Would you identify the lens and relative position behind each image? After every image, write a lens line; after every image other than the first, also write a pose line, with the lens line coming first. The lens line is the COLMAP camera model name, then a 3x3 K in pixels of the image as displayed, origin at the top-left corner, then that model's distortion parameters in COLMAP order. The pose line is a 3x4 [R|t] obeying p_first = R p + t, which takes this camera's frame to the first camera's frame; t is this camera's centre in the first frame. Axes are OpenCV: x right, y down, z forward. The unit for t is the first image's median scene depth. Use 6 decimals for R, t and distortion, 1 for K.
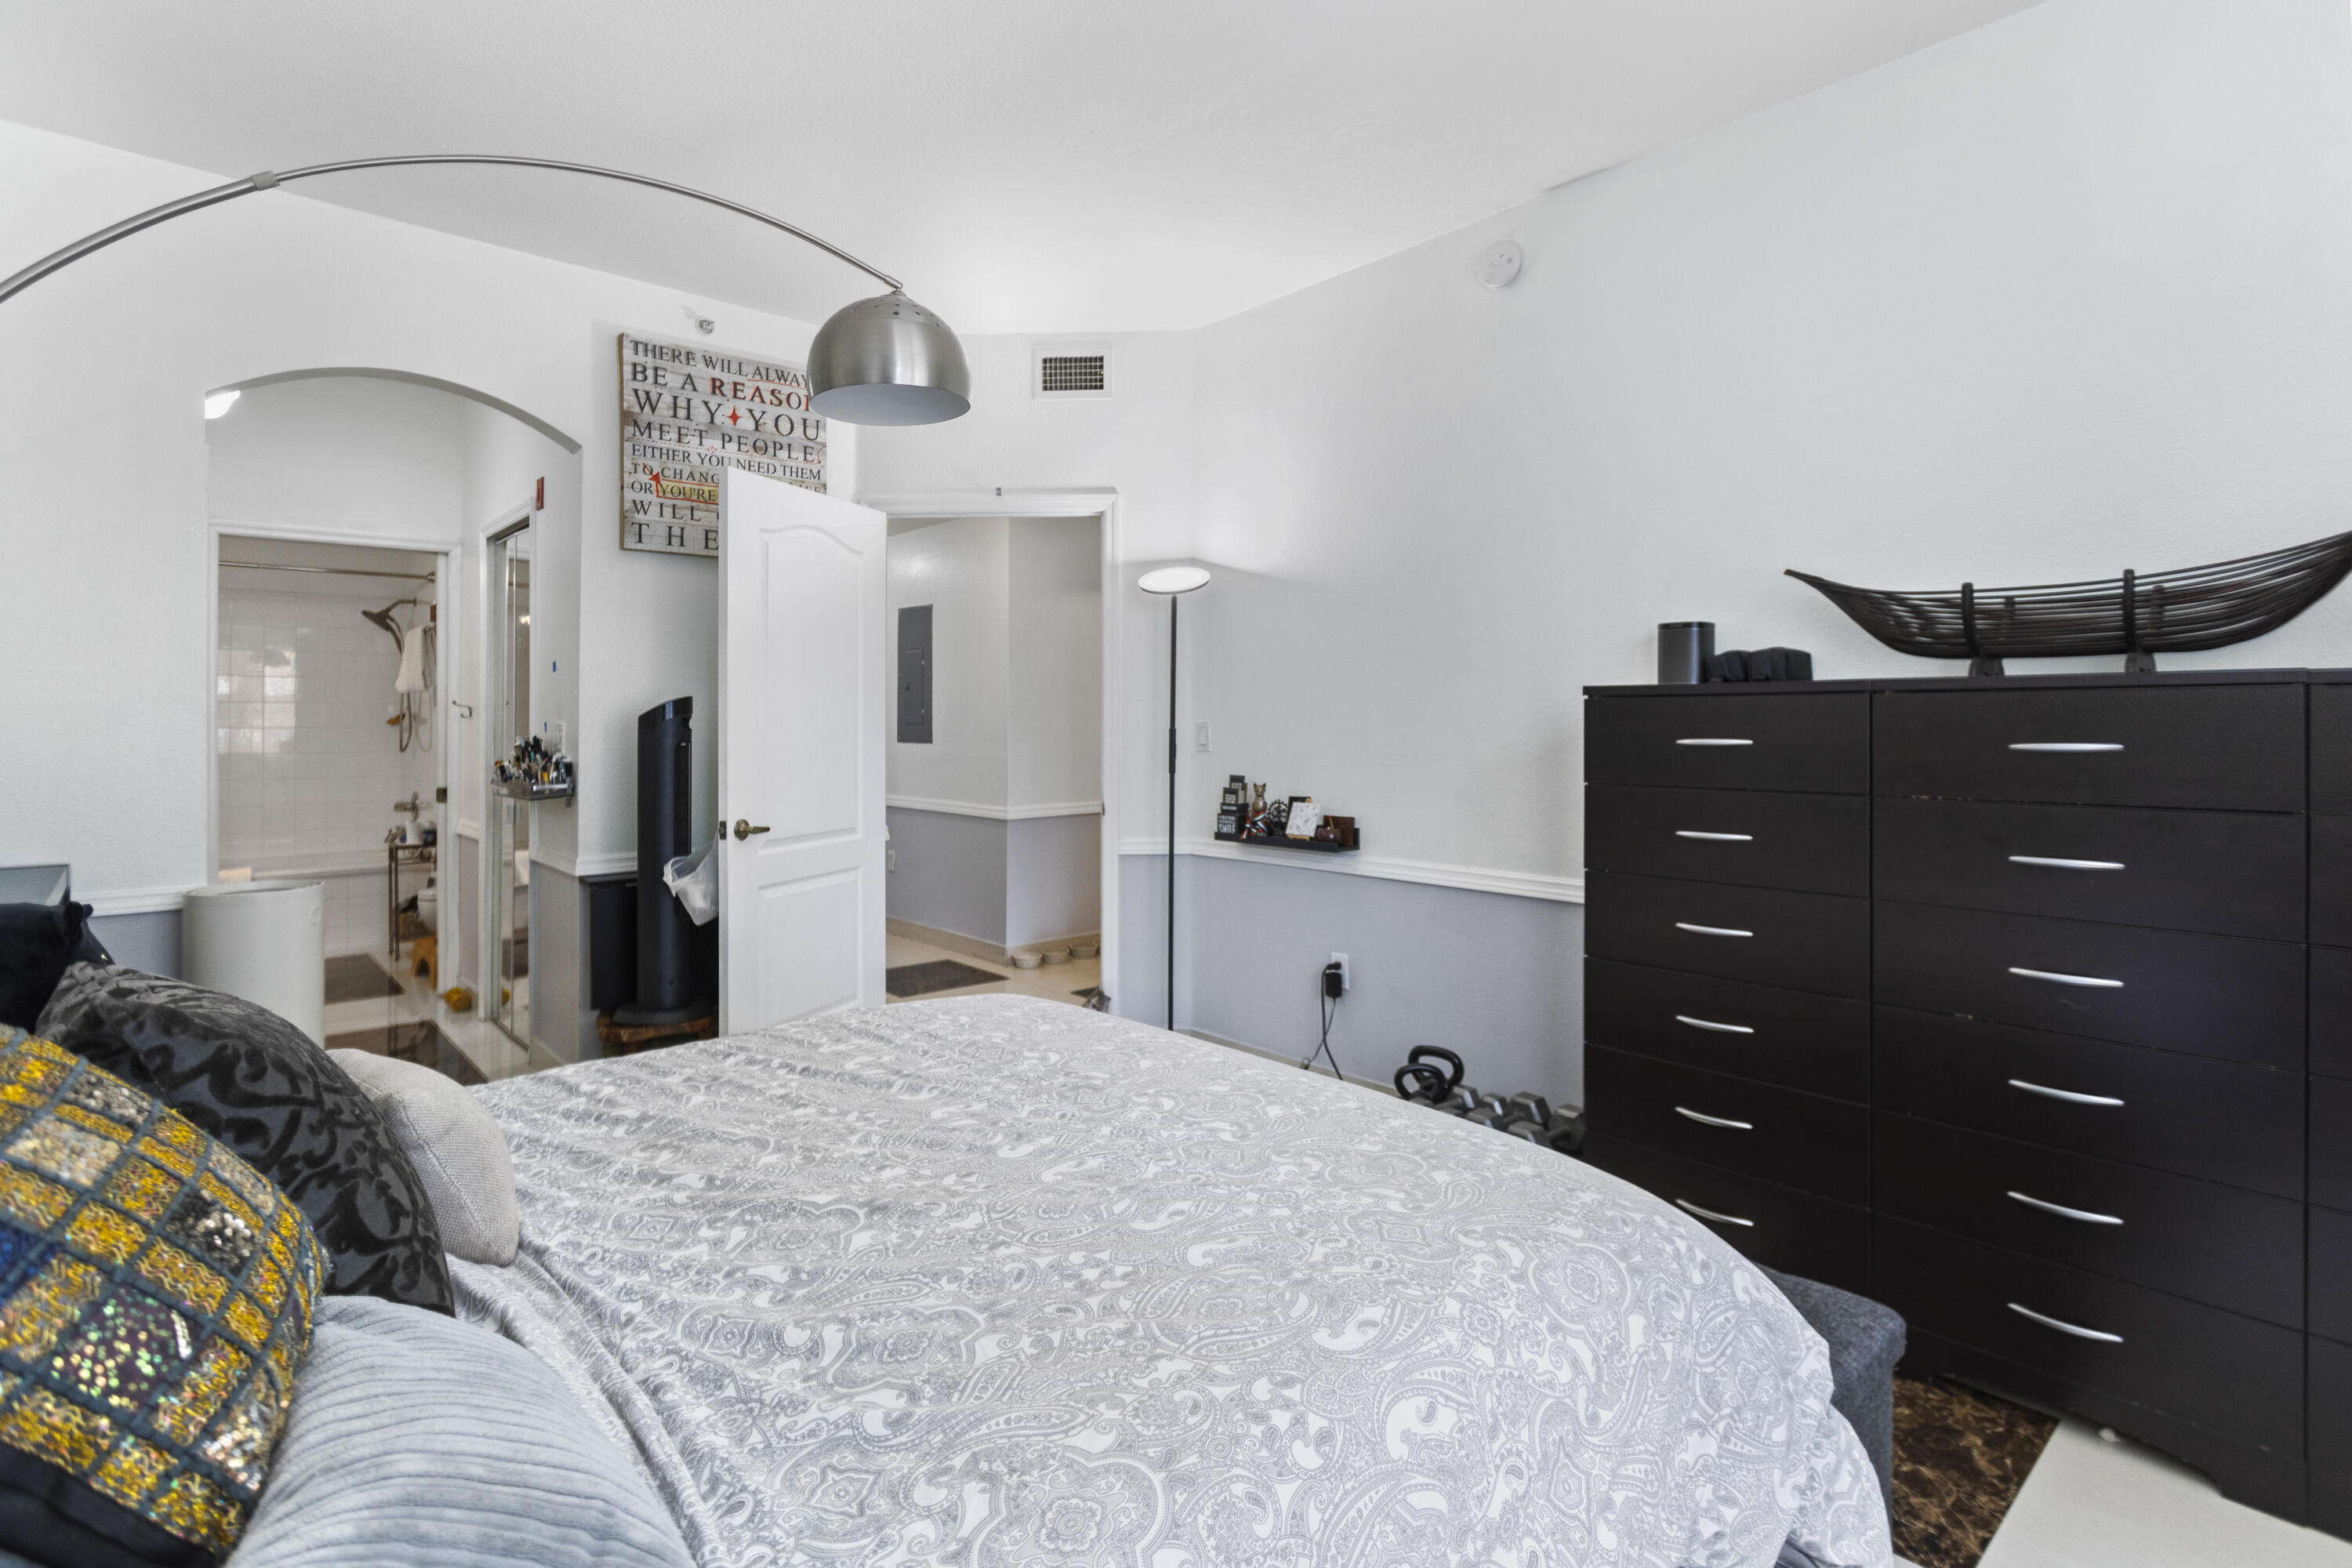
lens RADIAL K [[1154.4, 0, 1179.9], [0, 1154.4, 730.2], [0, 0, 1]] dist [0.001078, 0.000282]
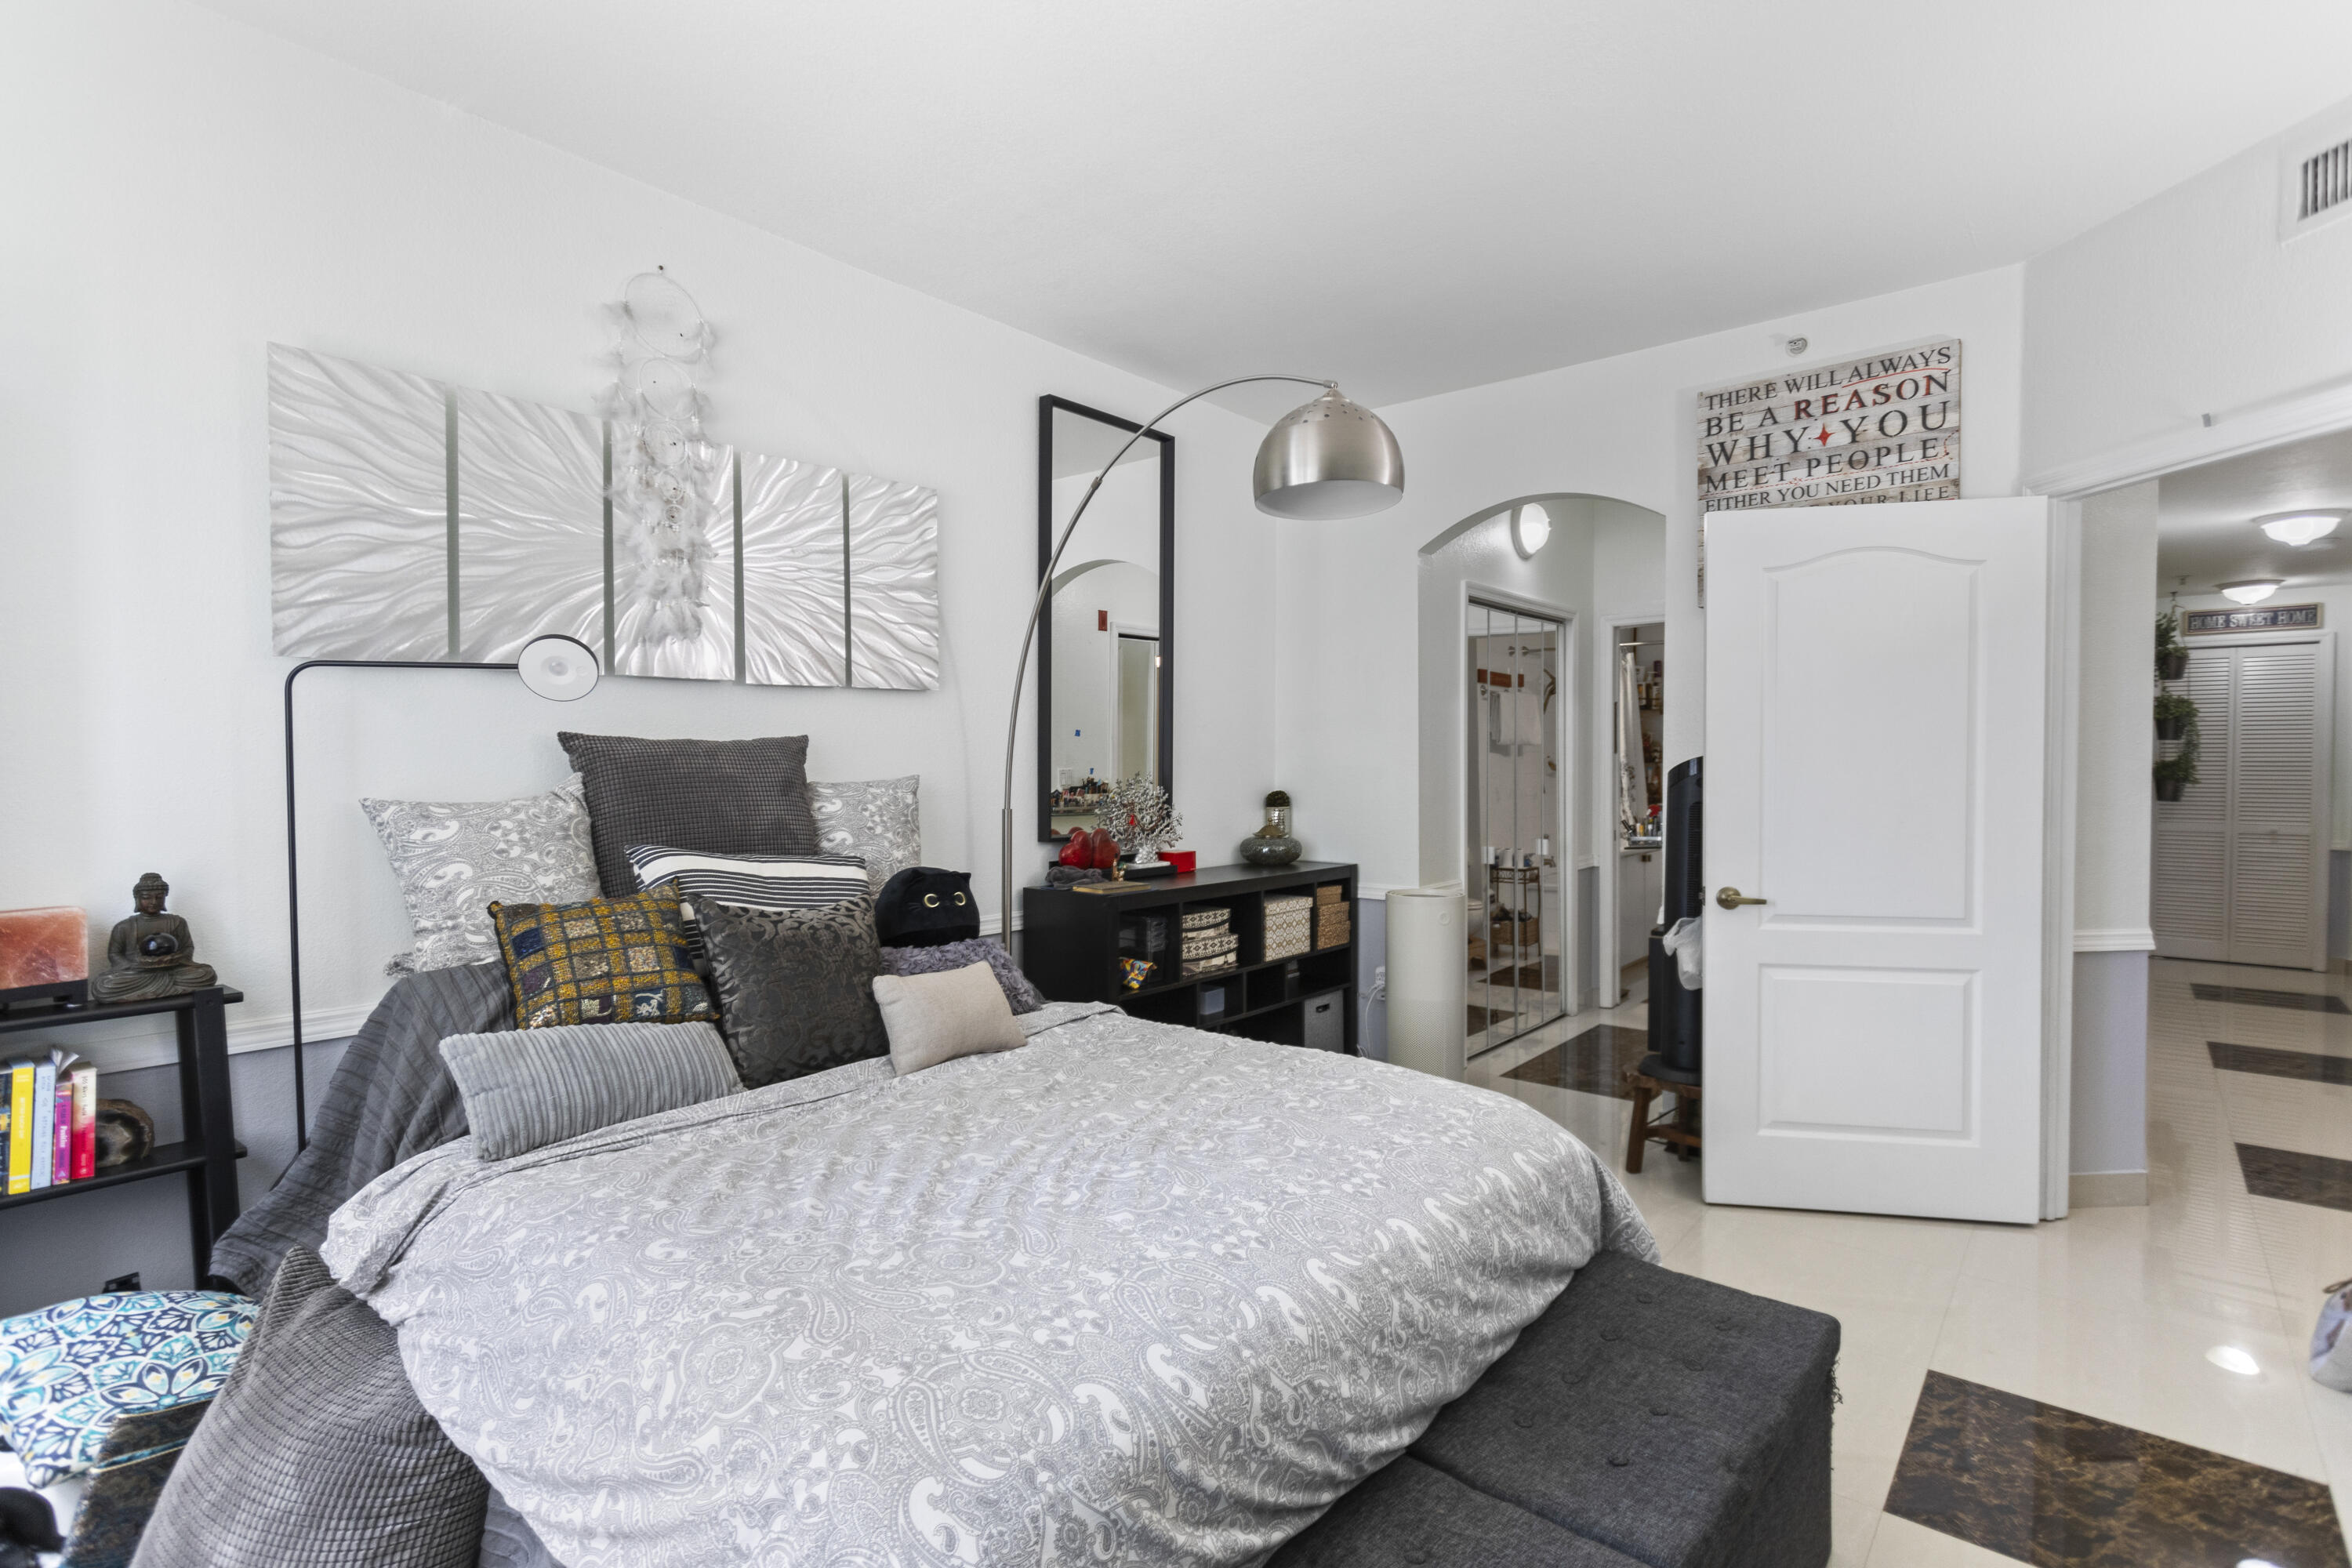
lens RADIAL K [[1146.4, 0, 1166.7], [0, 1146.4, 806.7], [0, 0, 1]] dist [-0.000530, 0.000619]
pose [[0.130484, 0.037632, -0.990736, 0.440834], [-0.001198, 0.999285, 0.037799, -0.020712], [0.991450, -0.003745, 0.130436, 0.395522]]
